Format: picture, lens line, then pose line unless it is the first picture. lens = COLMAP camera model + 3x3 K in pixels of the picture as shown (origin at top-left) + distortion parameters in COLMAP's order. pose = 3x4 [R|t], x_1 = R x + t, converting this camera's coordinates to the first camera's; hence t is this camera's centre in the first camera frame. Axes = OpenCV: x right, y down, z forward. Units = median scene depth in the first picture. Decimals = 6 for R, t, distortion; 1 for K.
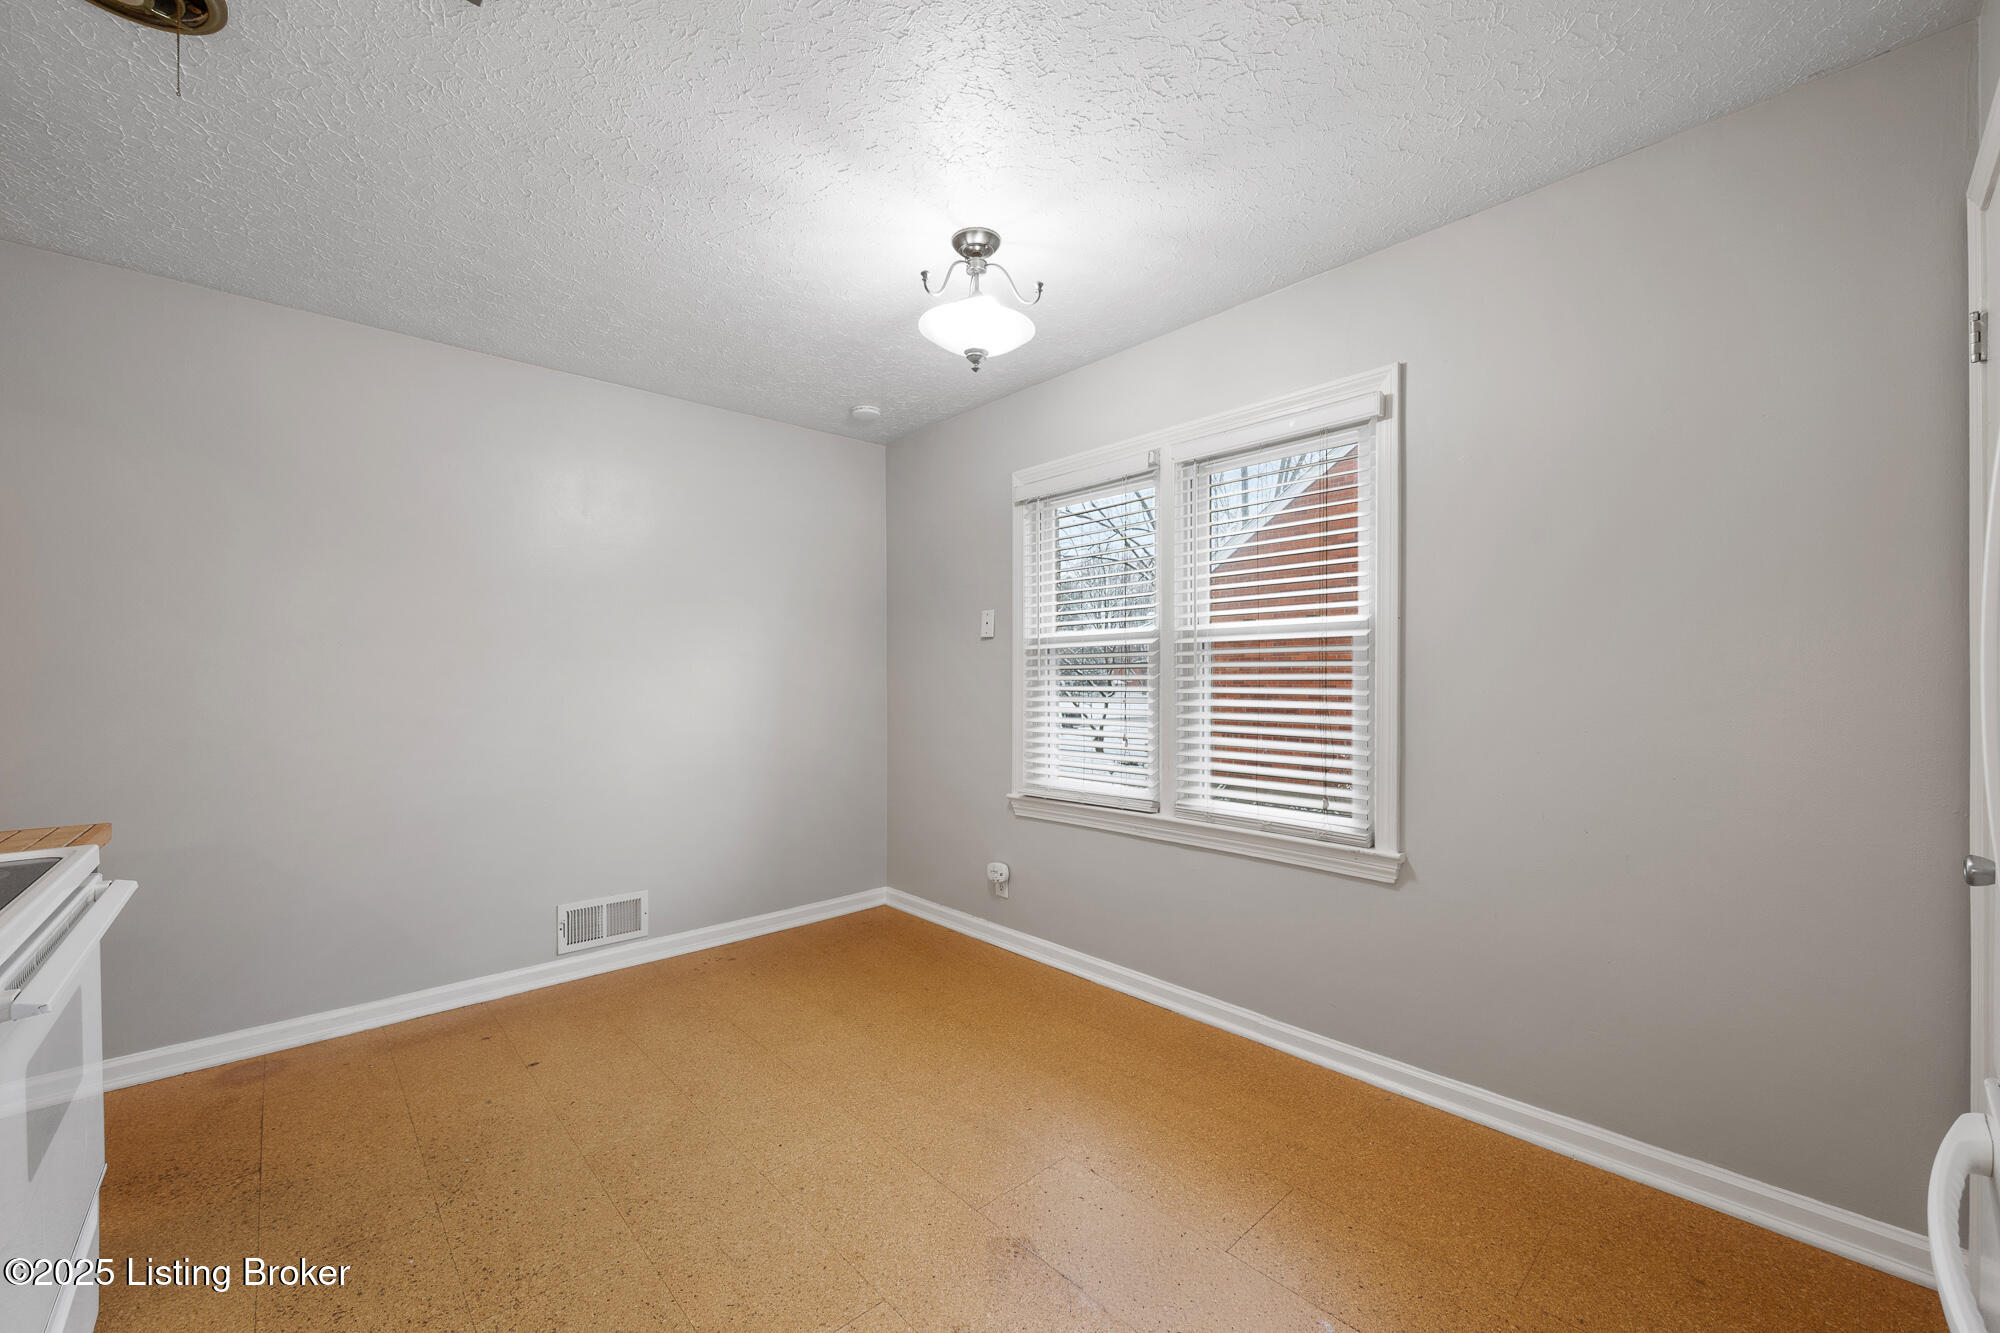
lens RADIAL K [[787.6, 0, 995.7], [0, 787.6, 682.0], [0, 0, 1]] dist [-0.000145, 0.000043]
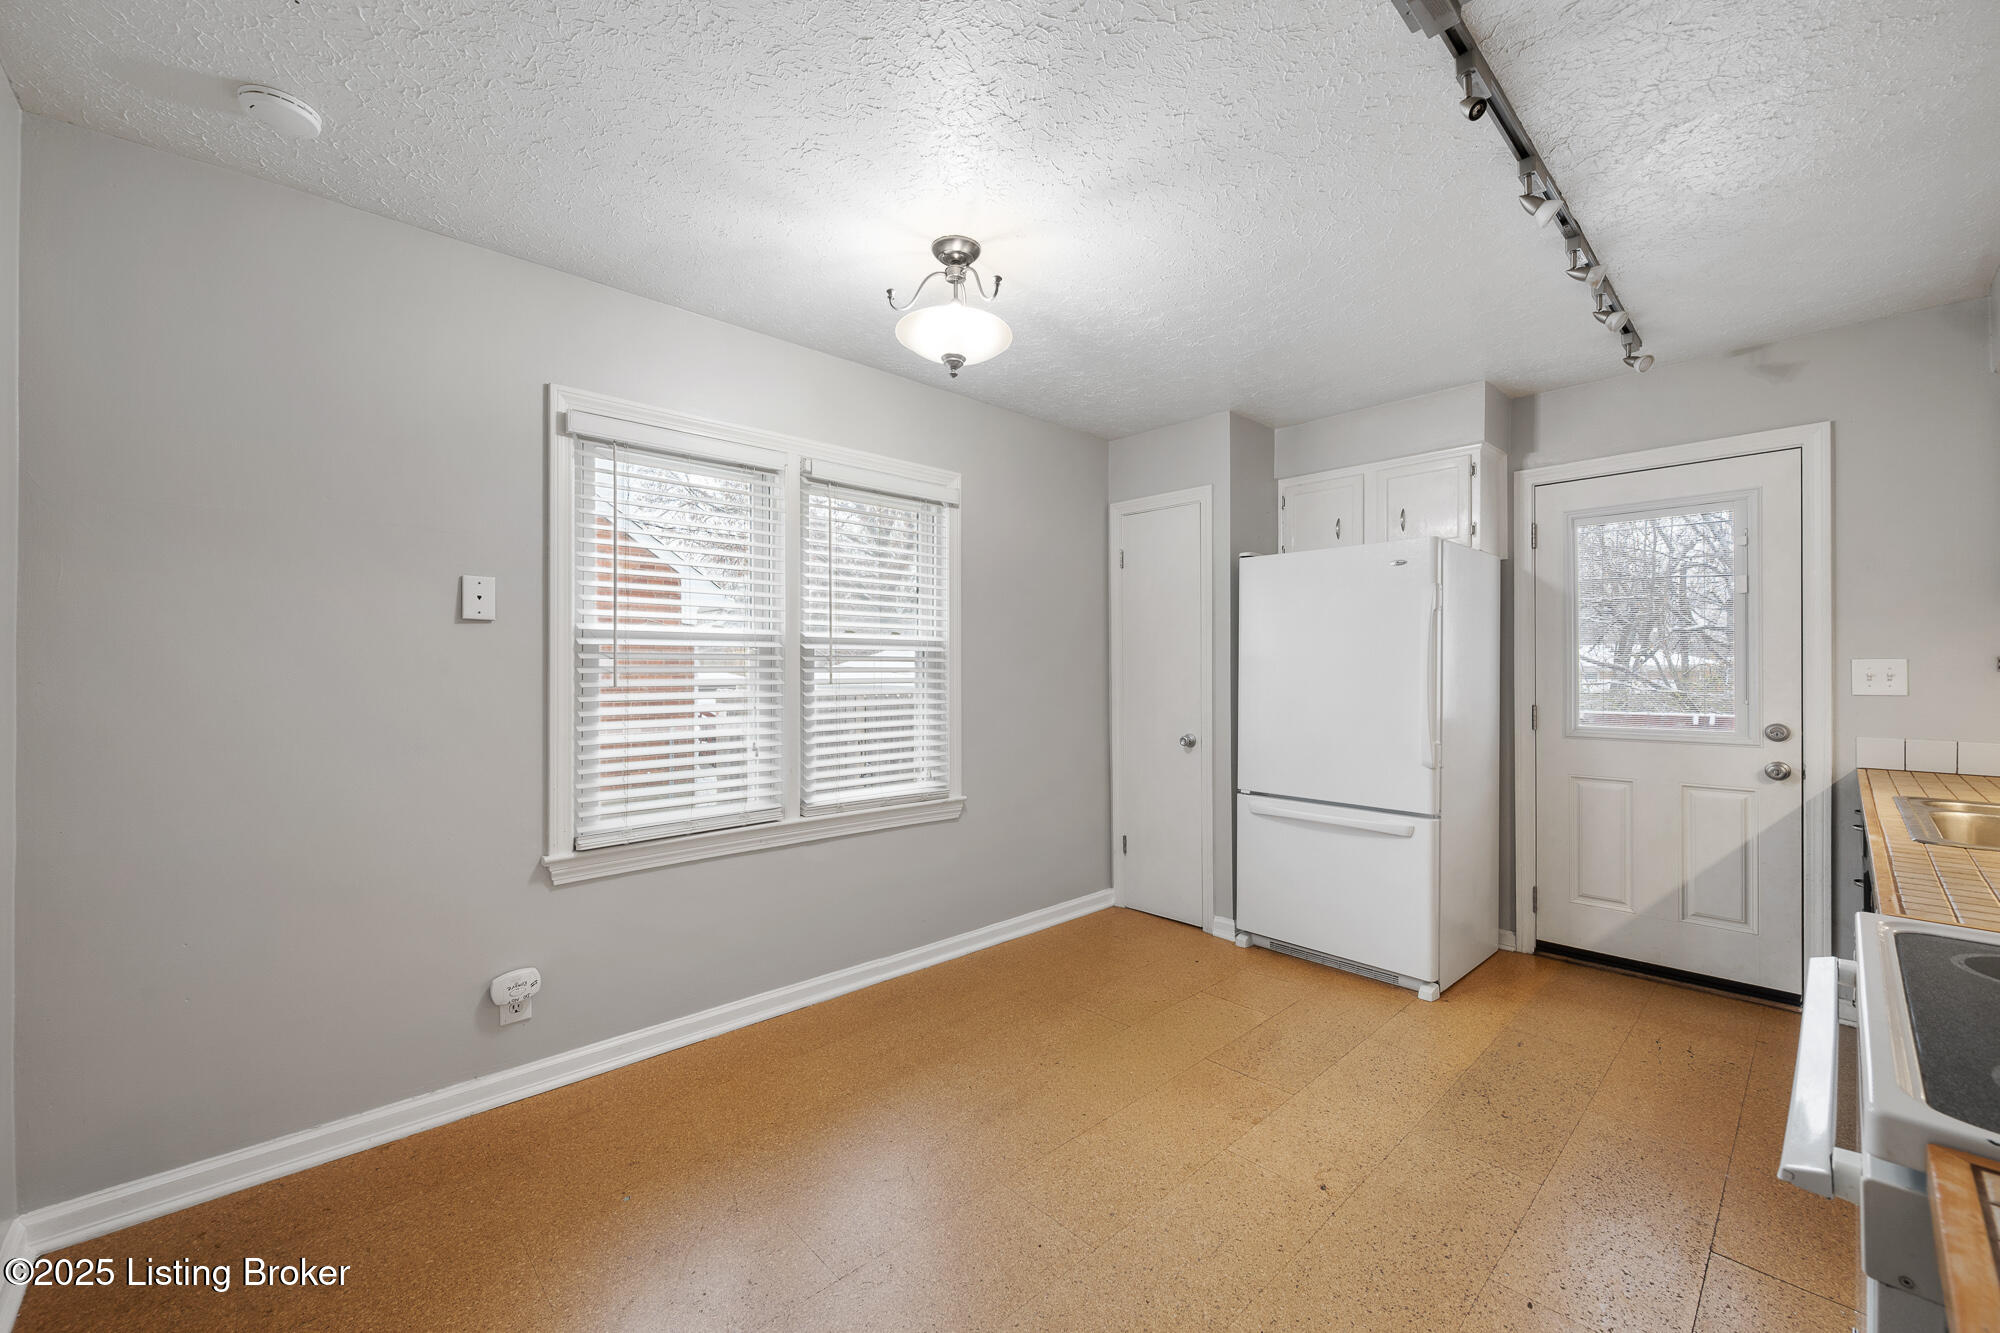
lens RADIAL K [[782.6, 0, 1000.0], [0, 782.6, 666.5], [0, 0, 1]] dist [-0.000171, 0.000219]
pose [[-0.009760, 0.011419, 0.999887, -0.864474], [0.009946, 0.999886, -0.011321, -0.011858], [-0.999903, 0.009835, -0.009872, 0.814118]]
